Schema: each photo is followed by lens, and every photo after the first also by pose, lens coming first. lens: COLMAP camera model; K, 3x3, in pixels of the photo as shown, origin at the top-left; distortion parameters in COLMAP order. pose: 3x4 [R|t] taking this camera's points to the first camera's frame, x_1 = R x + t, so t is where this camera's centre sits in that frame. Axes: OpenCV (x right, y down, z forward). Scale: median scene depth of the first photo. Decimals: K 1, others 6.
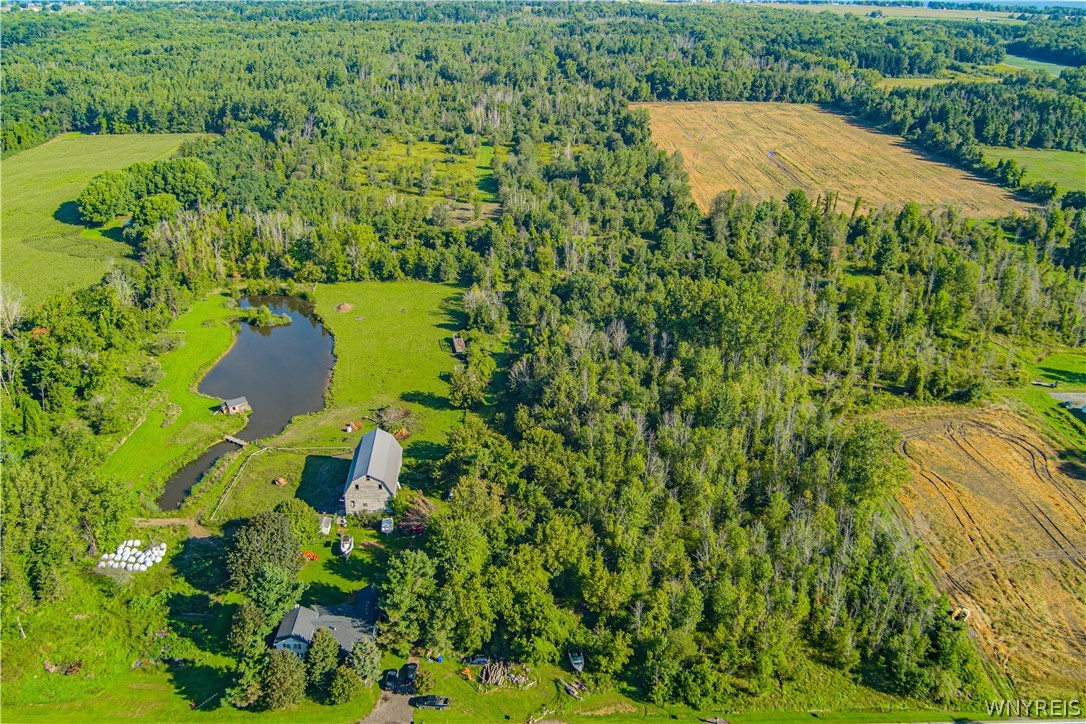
lens RADIAL K [[894.1, 0, 543.0], [0, 894.1, 362.0], [0, 0, 1]] dist [-0.099206, 0.054421]
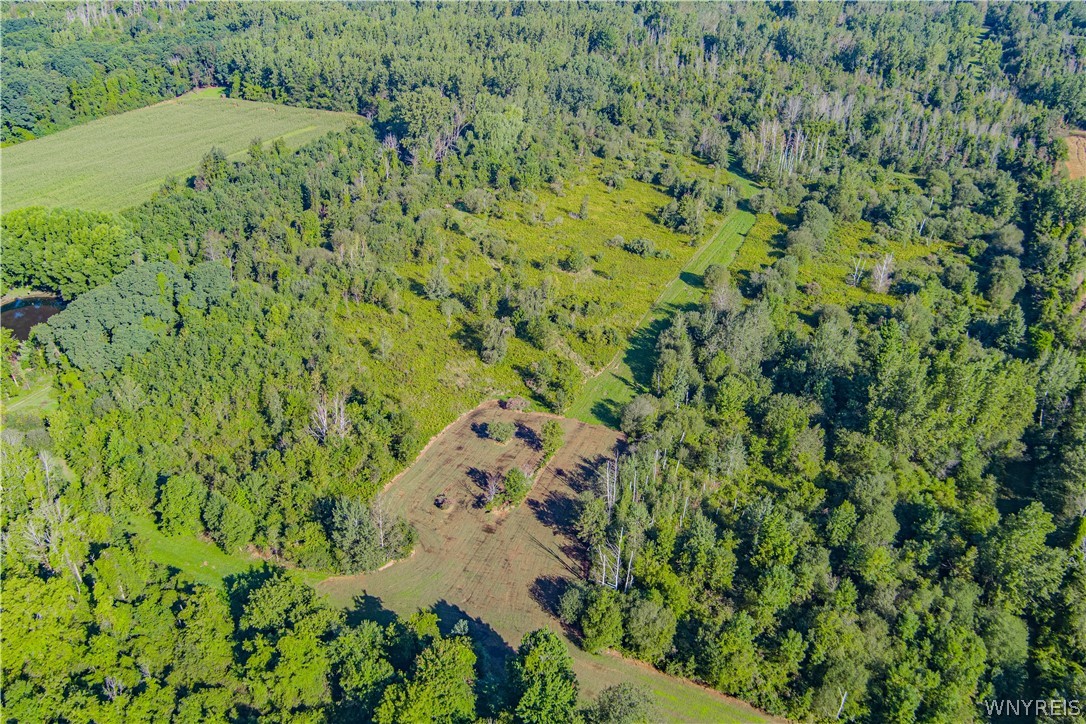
lens RADIAL K [[894.1, 0, 543.0], [0, 894.1, 362.0], [0, 0, 1]] dist [-0.099206, 0.054421]
pose [[0.891200, 0.225516, -0.393580, 0.054596], [-0.194145, 0.973805, 0.118366, -0.185978], [0.409964, -0.029076, 0.911638, 0.442655]]
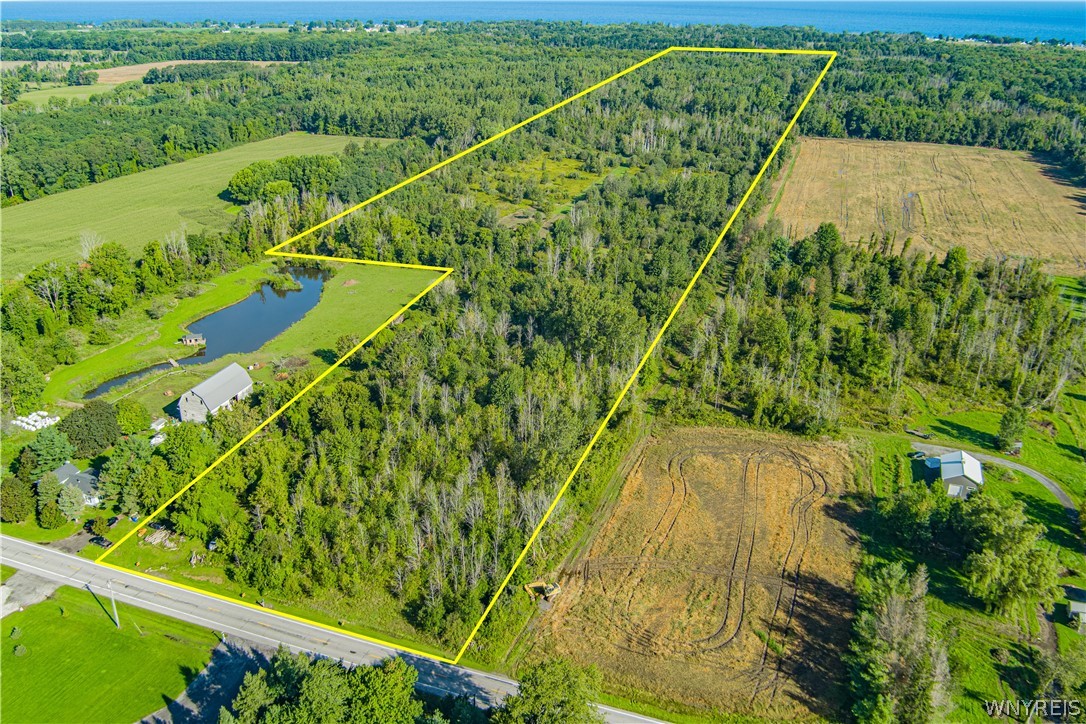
lens RADIAL K [[894.1, 0, 543.0], [0, 894.1, 362.0], [0, 0, 1]] dist [-0.099206, 0.054421]
pose [[0.933220, 0.136704, -0.332283, 0.216508], [-0.147382, 0.989055, -0.007019, 0.006594], [0.327687, 0.055523, 0.943154, -0.010464]]
